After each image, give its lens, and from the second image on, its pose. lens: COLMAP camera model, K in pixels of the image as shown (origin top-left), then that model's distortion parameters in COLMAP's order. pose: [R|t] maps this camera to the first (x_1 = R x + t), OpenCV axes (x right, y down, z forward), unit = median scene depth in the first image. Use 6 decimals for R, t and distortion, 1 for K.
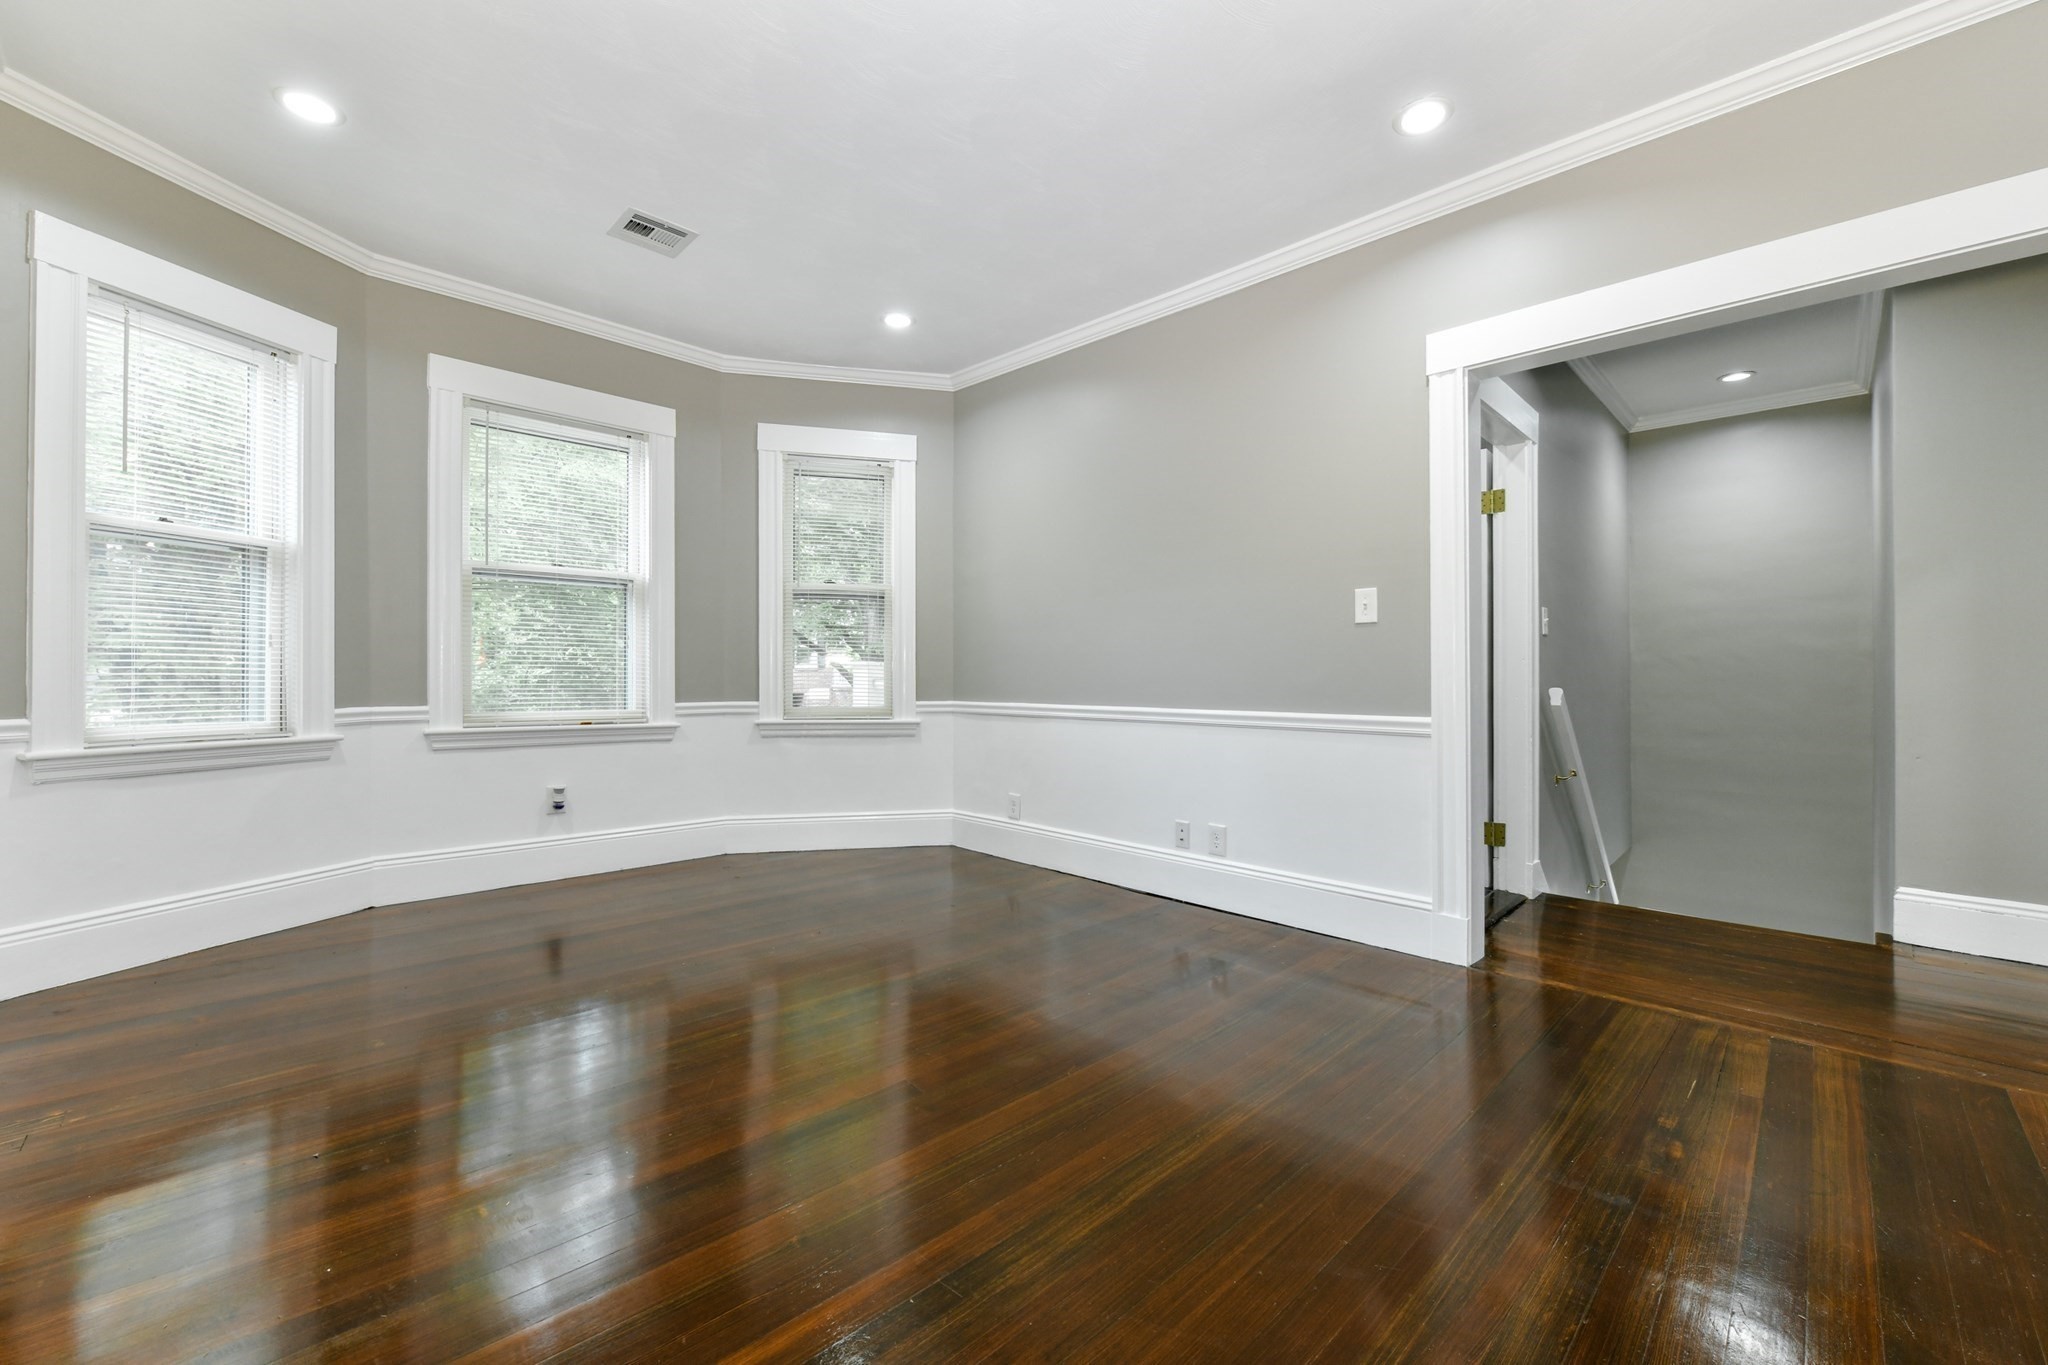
lens RADIAL K [[820.5, 0, 1024.0], [0, 820.5, 682.5], [0, 0, 1]] dist [-0.017758, -0.000685]
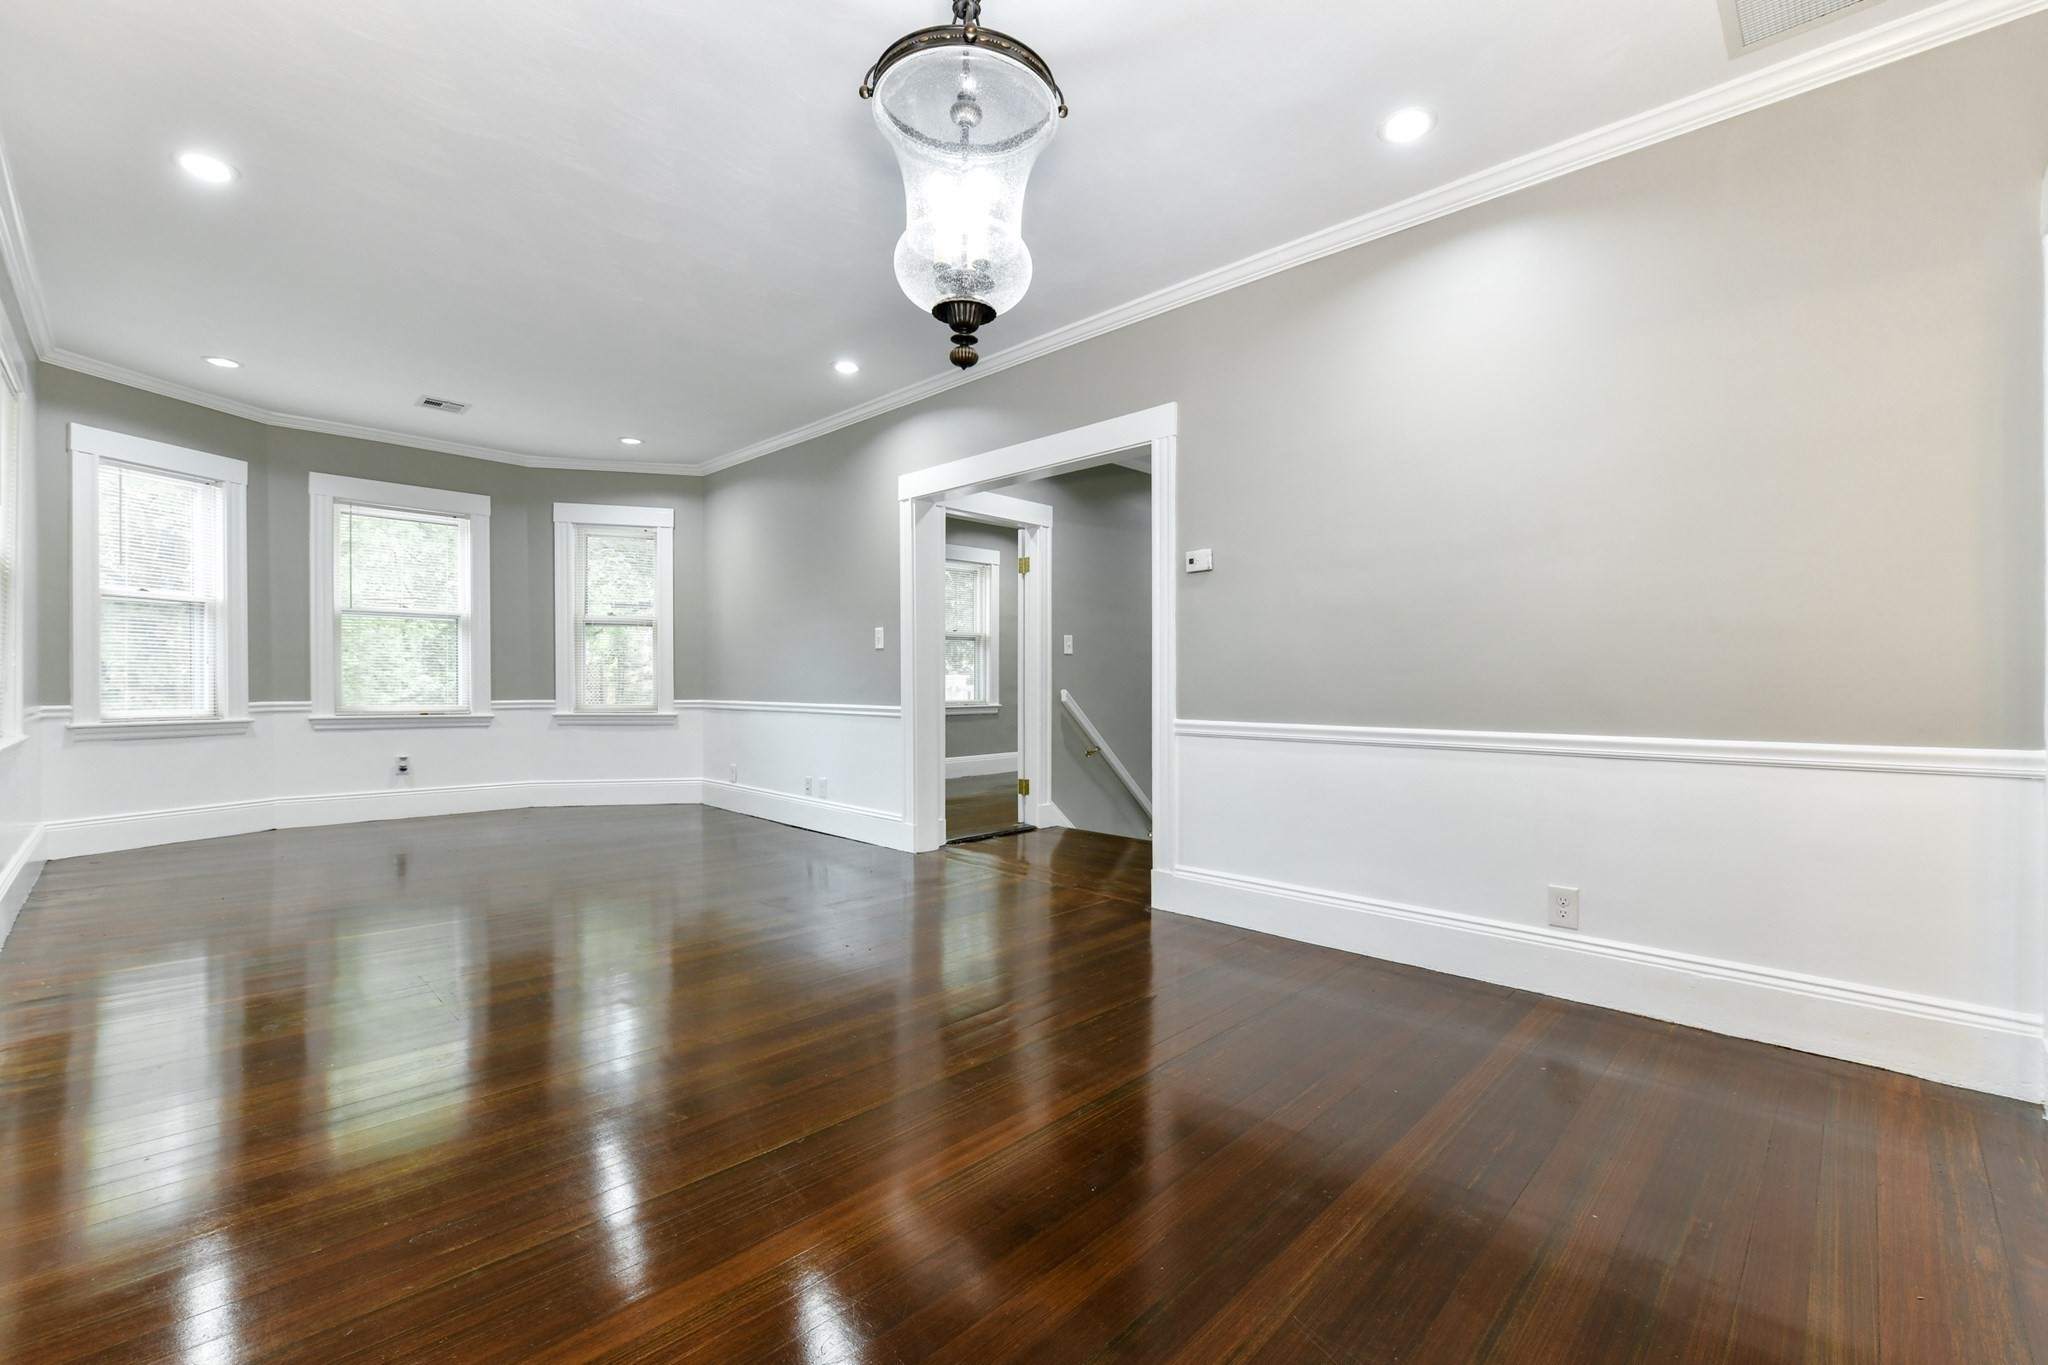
lens RADIAL K [[861.4, 0, 1059.6], [0, 861.4, 702.3], [0, 0, 1]] dist [-0.034114, 0.000623]
pose [[0.999546, 0.000270, 0.030122, 0.600842], [-0.000688, 0.999904, 0.013854, 0.007571], [-0.030115, -0.013869, 0.999450, -0.595527]]
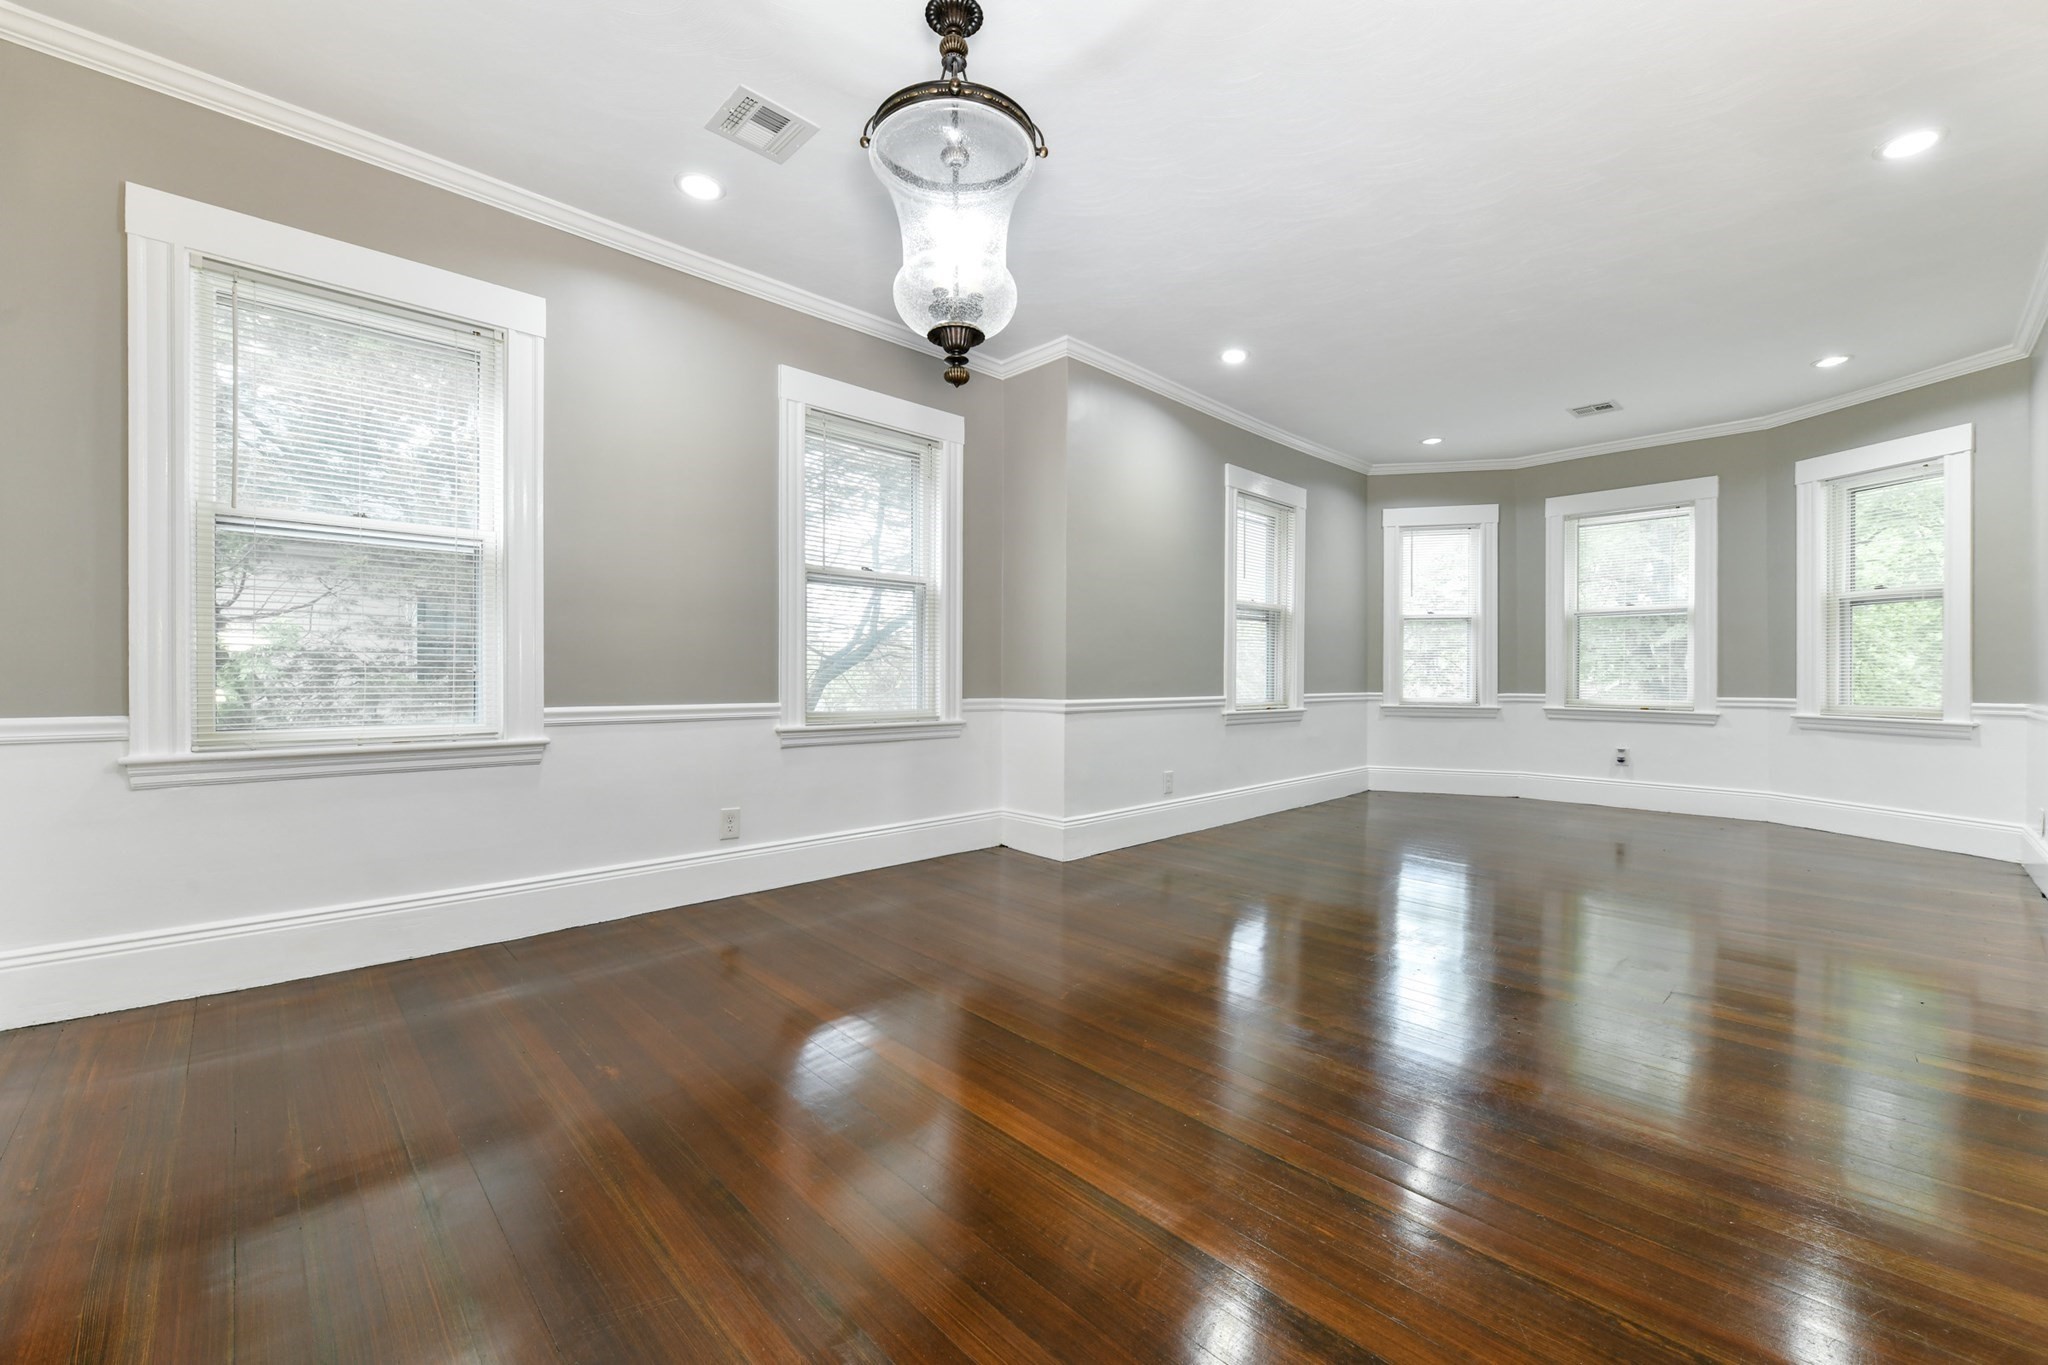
lens RADIAL K [[809.8, 0, 1024.0], [0, 809.8, 682.5], [0, 0, 1]] dist [-0.016608, -0.000650]
pose [[-0.048740, 0.001204, -0.998811, 1.046363], [-0.010988, 0.999938, 0.001742, 0.012781], [0.998751, 0.011060, -0.048724, -0.069903]]
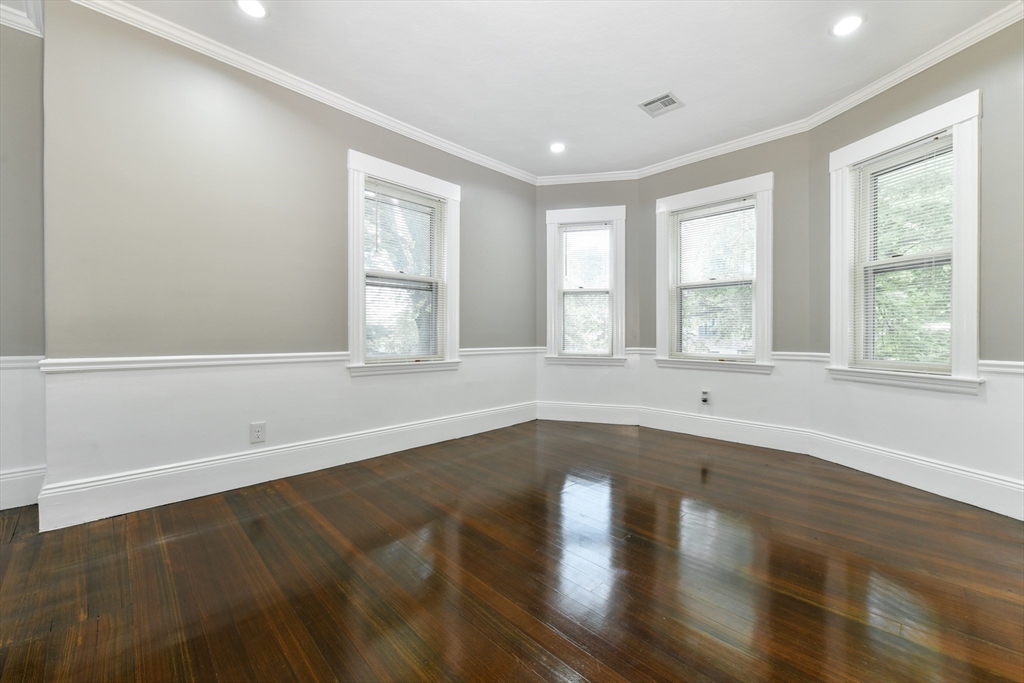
lens RADIAL K [[410.2, 0, 512.0], [0, 410.2, 341.5], [0, 0, 1]] dist [-0.017758, -0.000685]
pose [[-0.008156, 0.008961, -0.999927, 0.443537], [-0.011206, 0.999896, 0.009052, 0.003646], [0.999904, 0.011279, -0.008055, 0.549696]]
